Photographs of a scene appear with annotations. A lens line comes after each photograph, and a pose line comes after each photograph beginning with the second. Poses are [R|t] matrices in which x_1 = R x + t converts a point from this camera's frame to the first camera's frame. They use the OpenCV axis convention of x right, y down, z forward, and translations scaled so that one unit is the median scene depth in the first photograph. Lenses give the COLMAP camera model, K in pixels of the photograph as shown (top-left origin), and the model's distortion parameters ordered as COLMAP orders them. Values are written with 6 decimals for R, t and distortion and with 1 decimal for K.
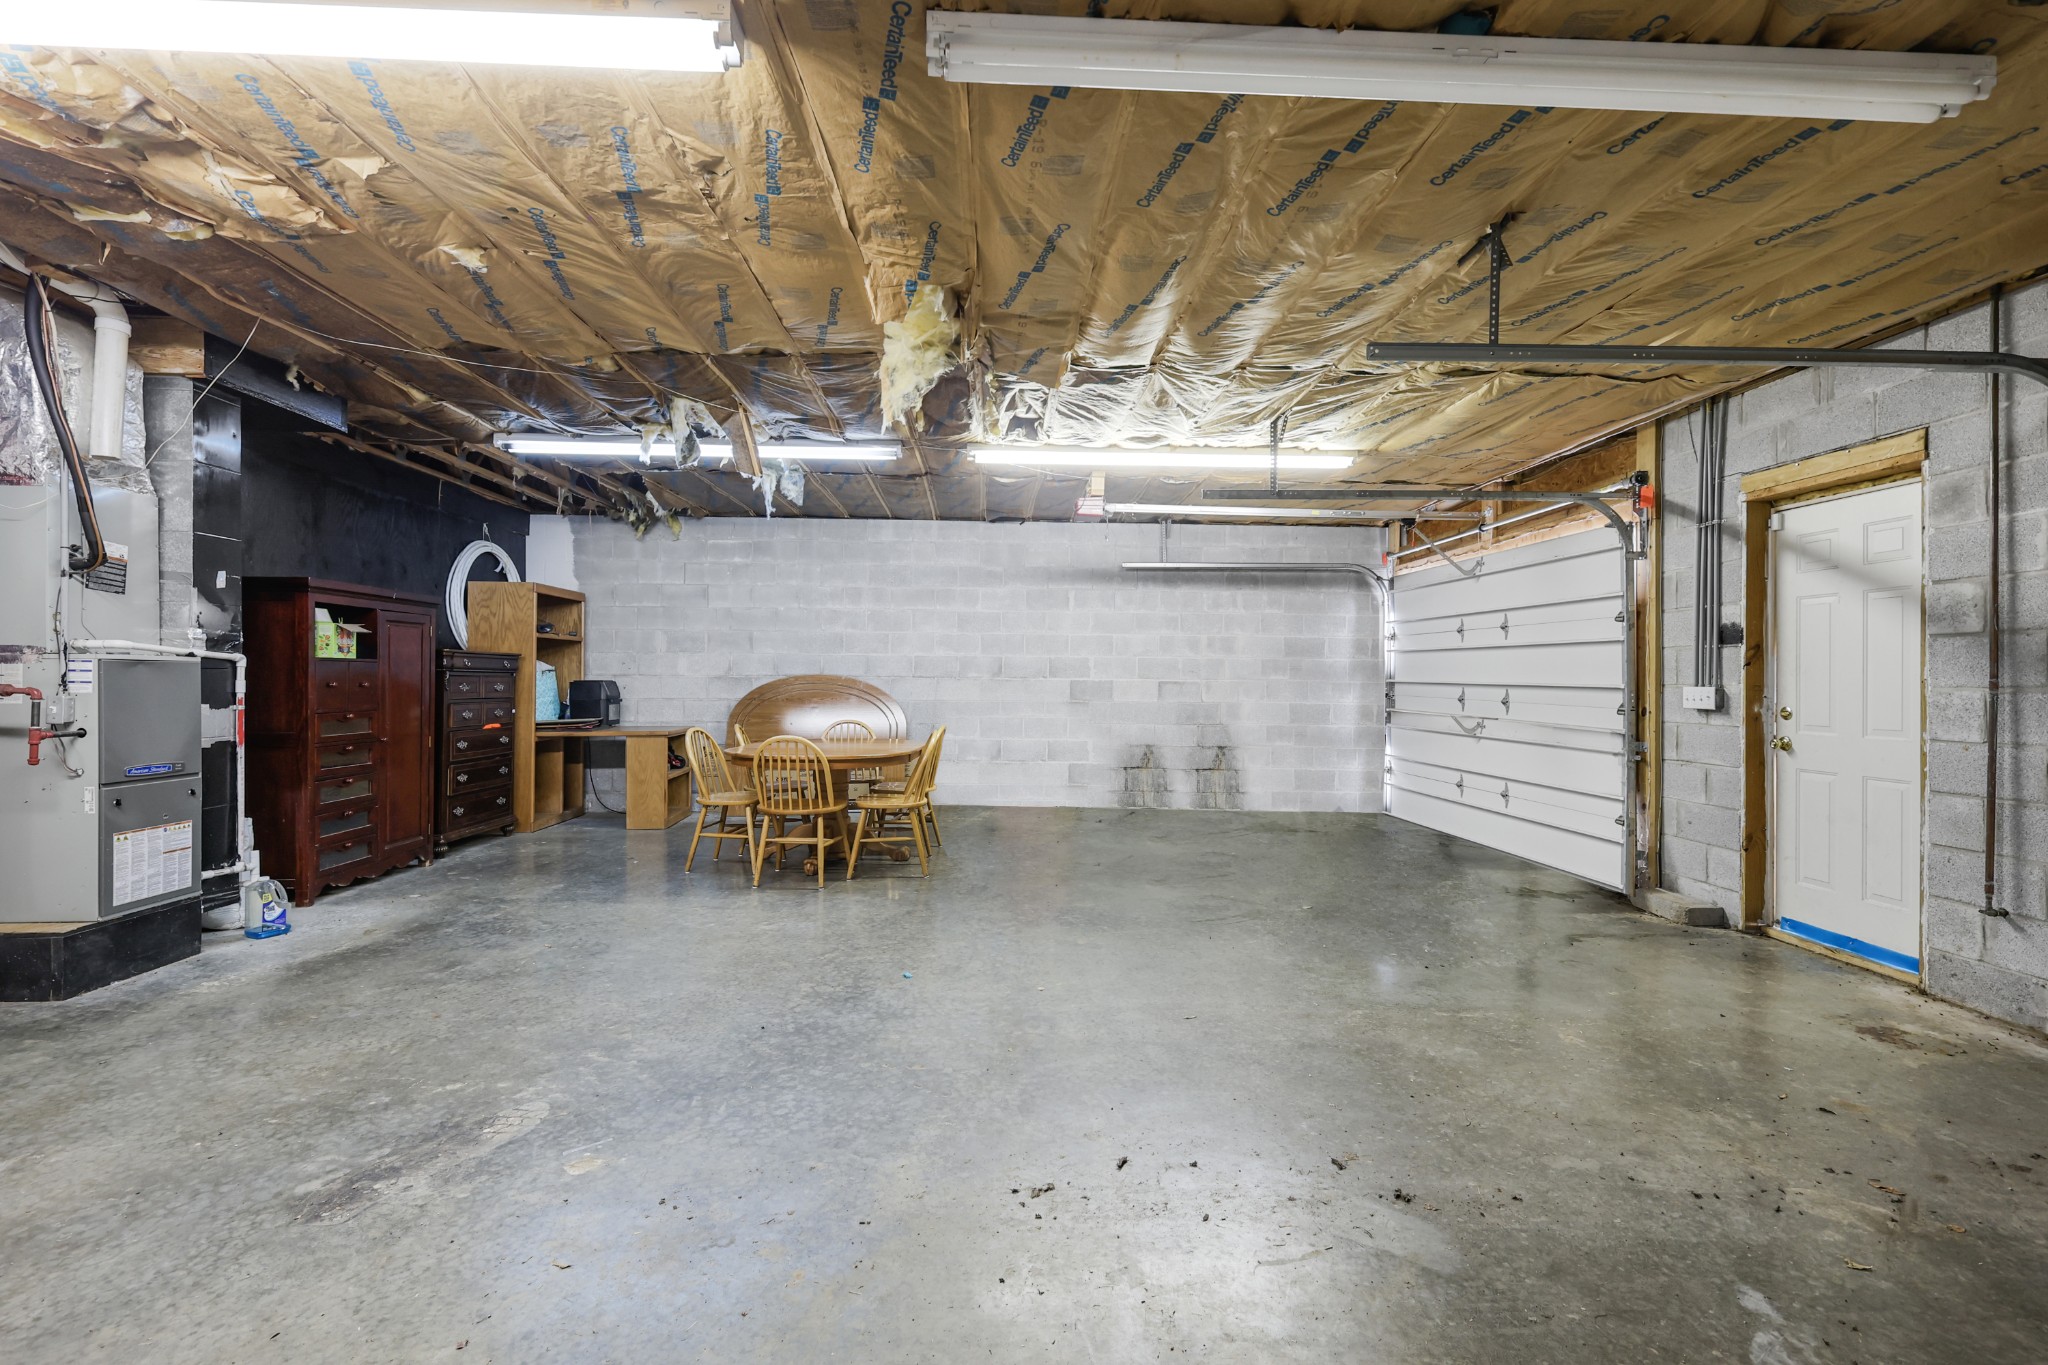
lens RADIAL K [[896.2, 0, 1030.0], [0, 896.2, 679.3], [0, 0, 1]] dist [0.000504, 0.000953]
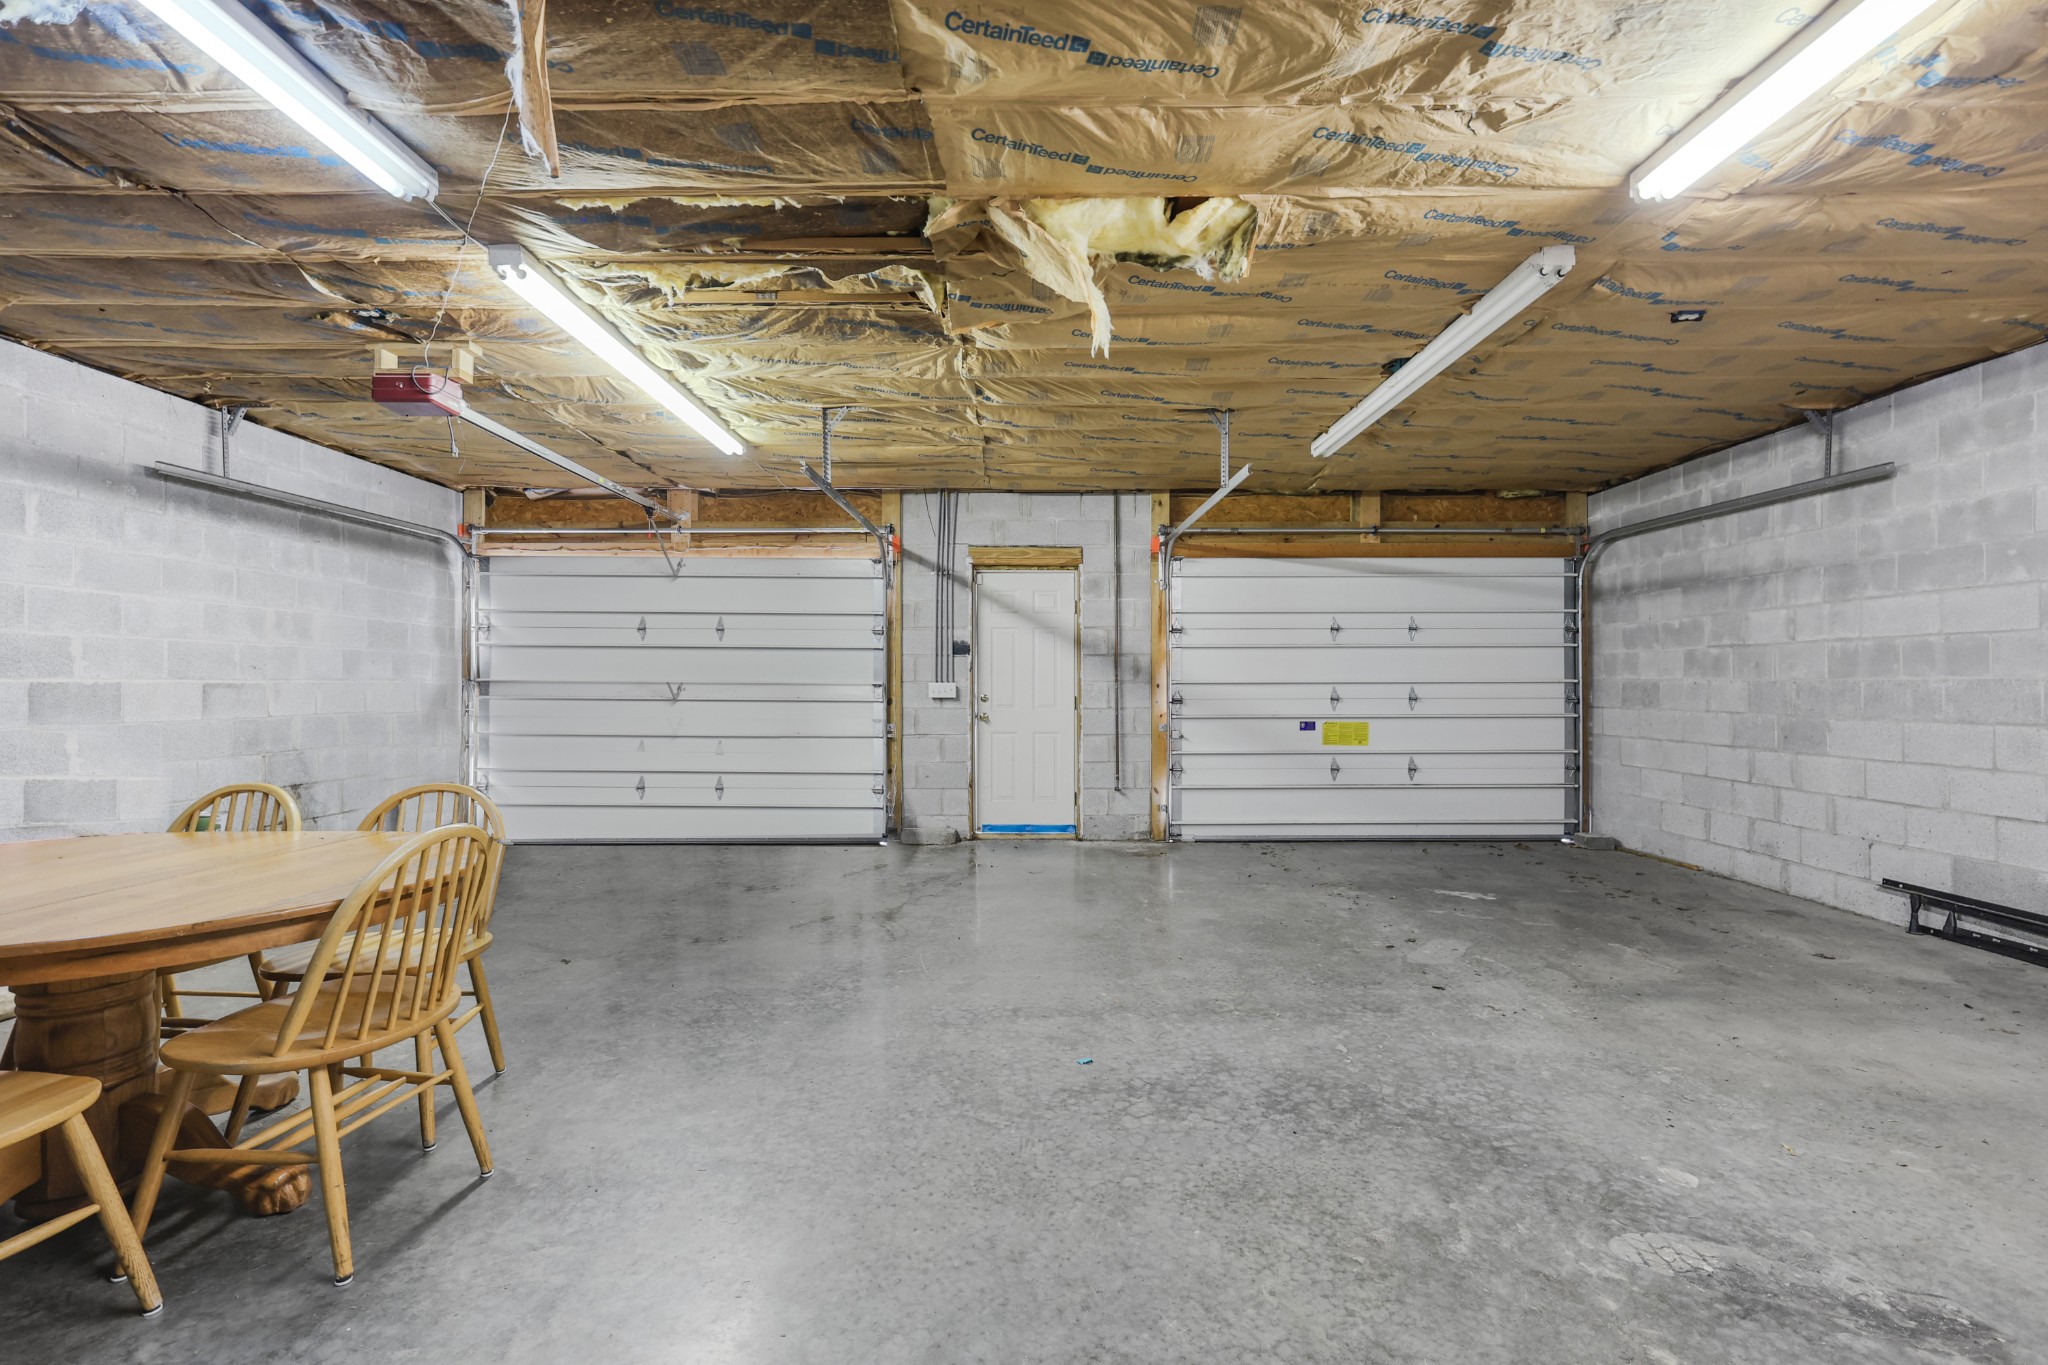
lens RADIAL K [[896.2, 0, 1032.6], [0, 896.2, 681.7], [0, 0, 1]] dist [0.000504, 0.000953]
pose [[0.034503, -0.007209, 0.999379, -0.933318], [0.001404, 0.999973, 0.007165, -0.004855], [-0.999404, 0.001156, 0.034512, 1.040872]]
